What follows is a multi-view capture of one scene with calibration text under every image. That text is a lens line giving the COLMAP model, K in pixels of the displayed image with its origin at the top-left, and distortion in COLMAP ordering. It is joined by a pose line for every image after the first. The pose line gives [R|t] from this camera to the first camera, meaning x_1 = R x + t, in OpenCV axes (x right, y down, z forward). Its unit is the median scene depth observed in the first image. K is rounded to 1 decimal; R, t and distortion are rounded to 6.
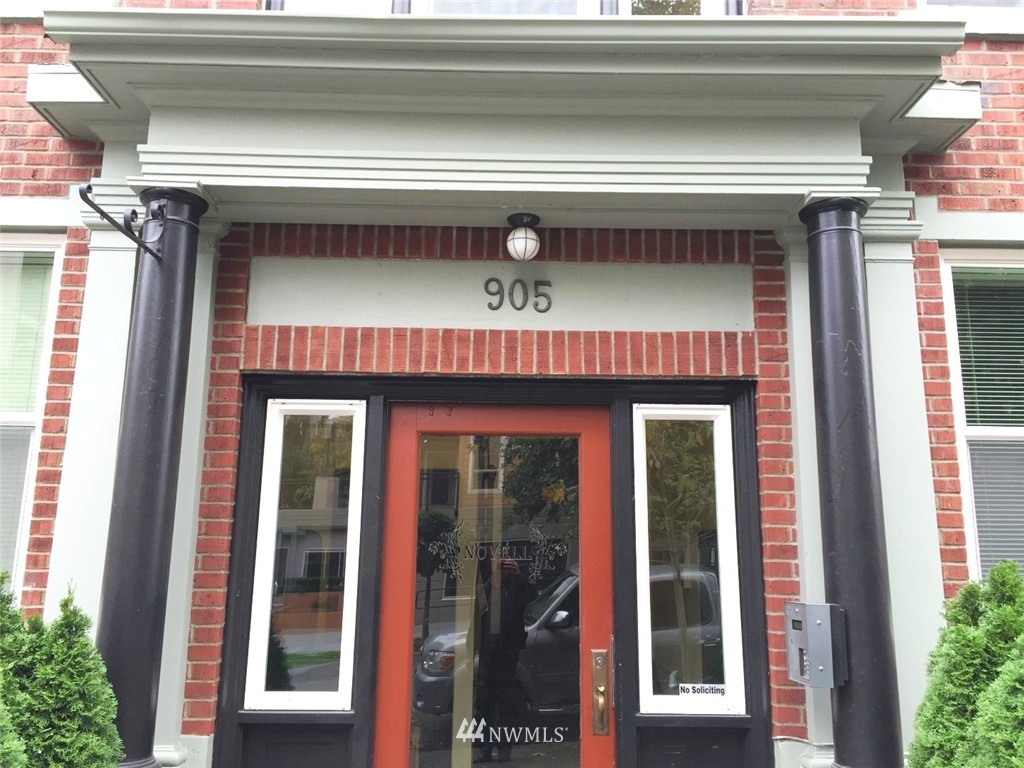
lens RADIAL K [[865.9, 0, 512.0], [0, 865.9, 384.0], [0, 0, 1]] dist [0.092042, -0.116017]
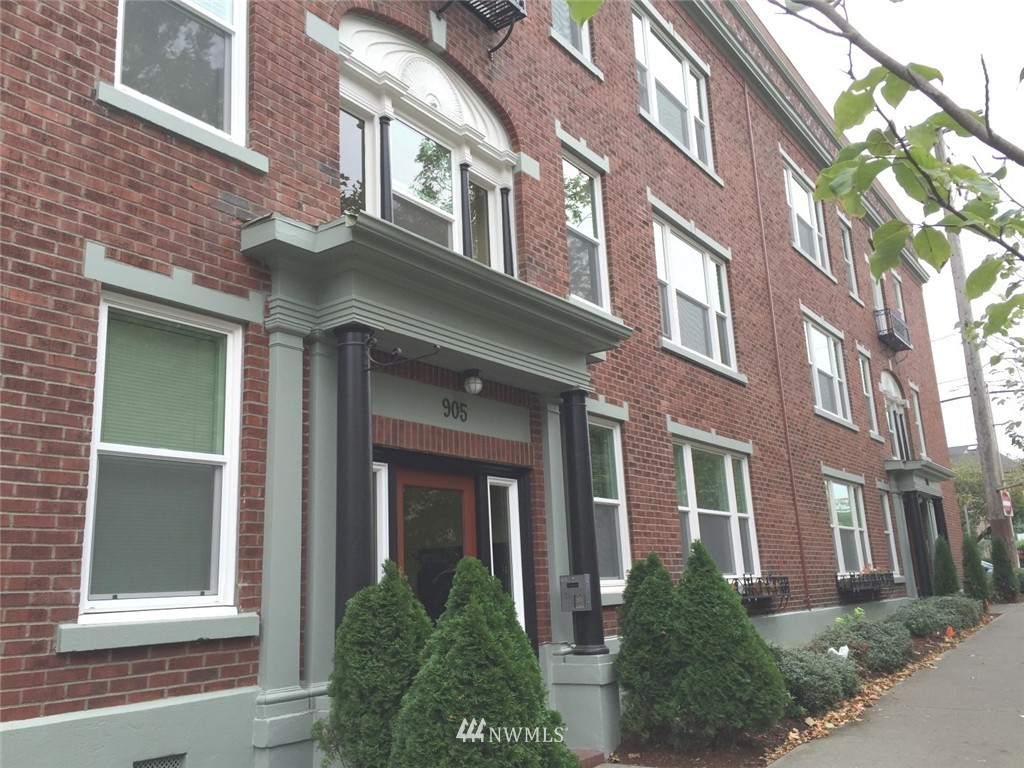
lens RADIAL K [[865.9, 0, 512.0], [0, 865.9, 384.0], [0, 0, 1]] dist [0.092042, -0.116017]
pose [[0.593888, 0.147454, 0.790920, -1.349701], [-0.114373, 0.988551, -0.098418, 0.005632], [-0.796377, -0.032011, 0.603953, -0.158195]]
